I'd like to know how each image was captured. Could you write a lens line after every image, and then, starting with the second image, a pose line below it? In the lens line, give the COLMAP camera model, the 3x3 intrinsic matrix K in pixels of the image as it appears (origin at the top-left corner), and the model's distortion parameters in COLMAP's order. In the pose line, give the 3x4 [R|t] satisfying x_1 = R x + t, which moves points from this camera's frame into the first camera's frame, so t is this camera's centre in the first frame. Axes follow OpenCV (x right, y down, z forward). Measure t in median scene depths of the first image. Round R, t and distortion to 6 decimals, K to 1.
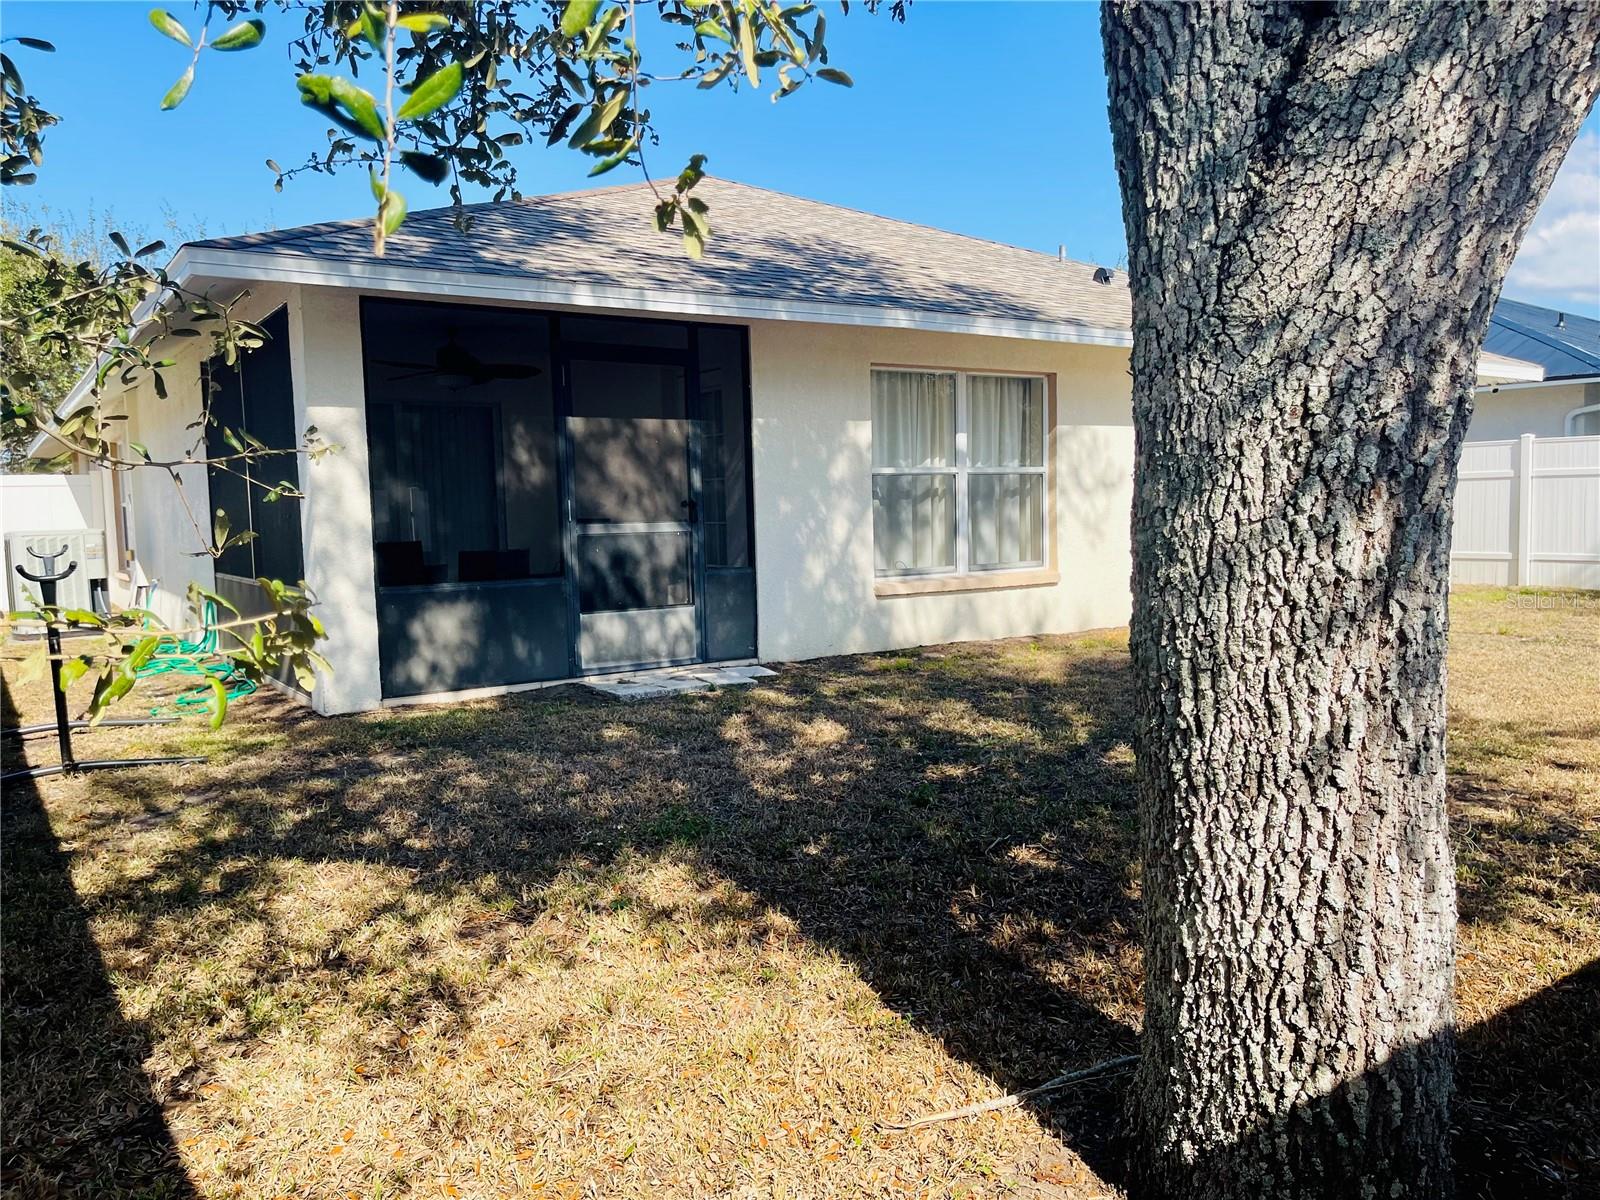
lens RADIAL K [[1266.3, 0, 800.0], [0, 1266.3, 600.0], [0, 0, 1]] dist [0.004785, -0.000990]
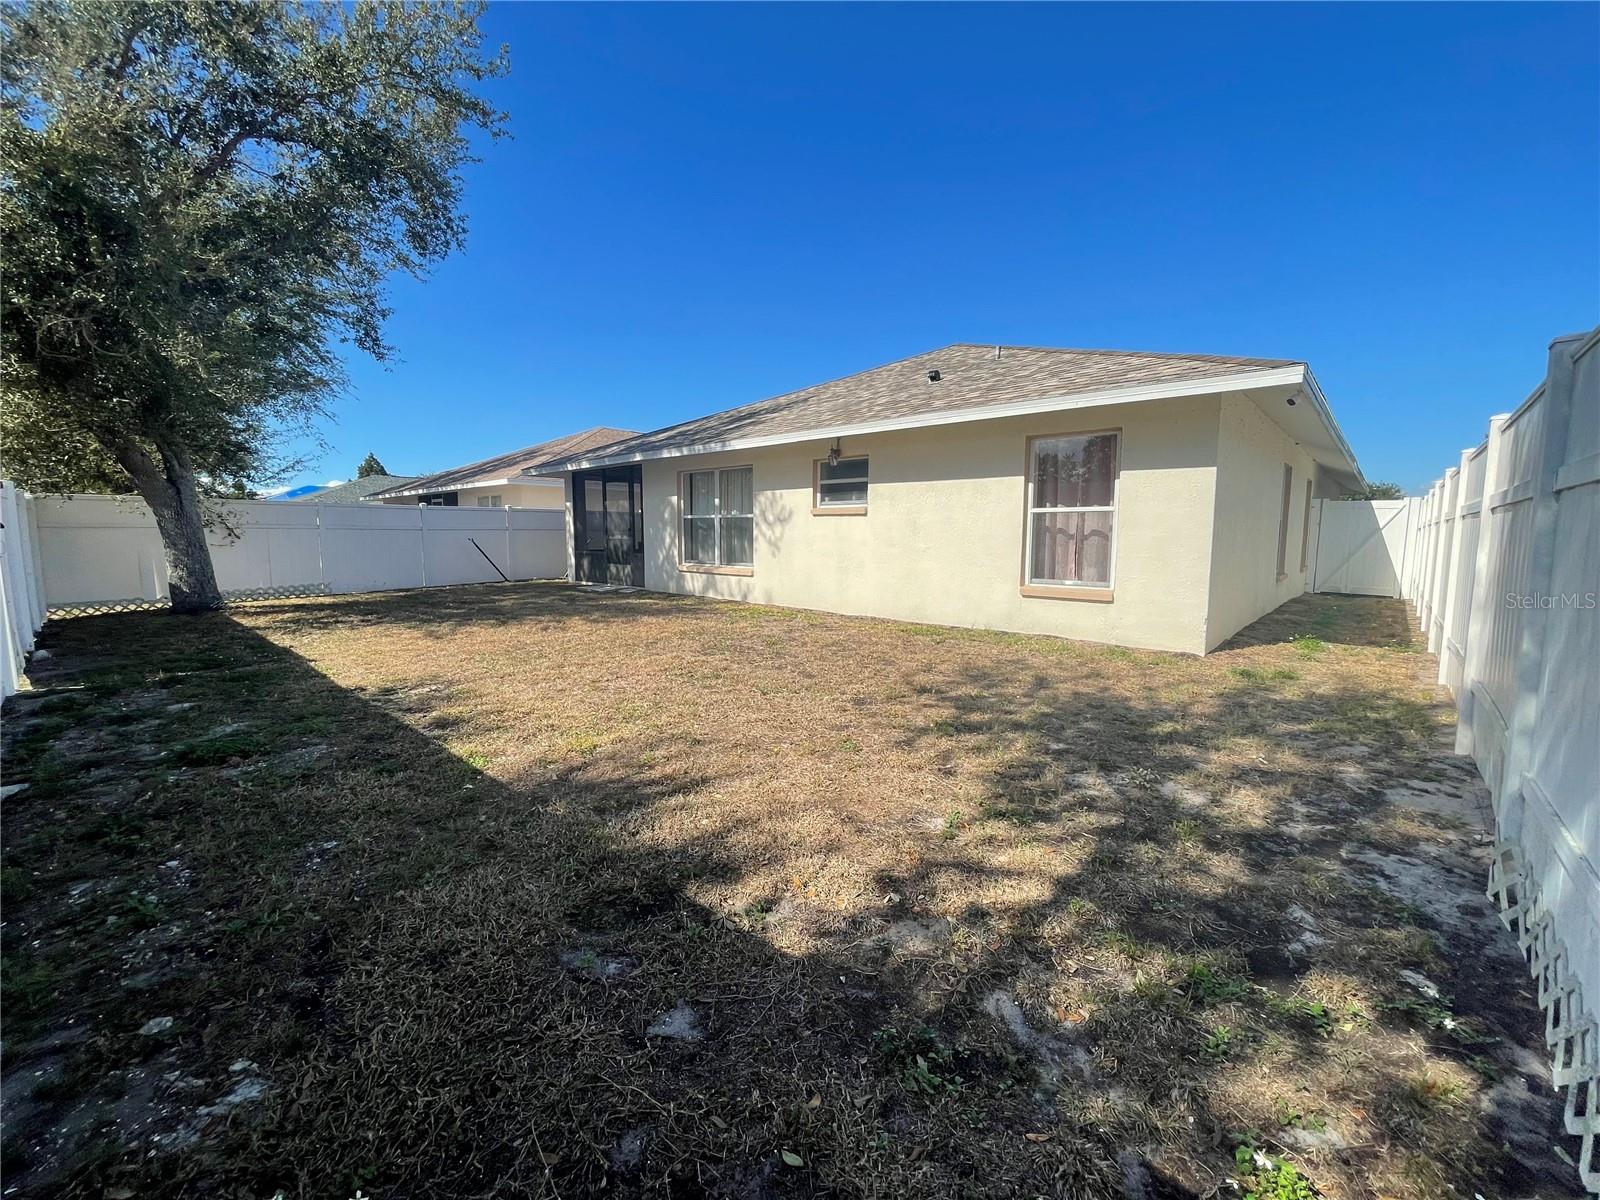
lens RADIAL K [[641.1, 0, 800.0], [0, 641.1, 600.0], [0, 0, 1]] dist [-0.000164, -0.000037]
pose [[0.212943, 0.121321, -0.969503, 1.300781], [-0.085650, 0.990759, 0.105169, -0.094565], [0.973303, 0.060643, 0.221367, 0.979939]]
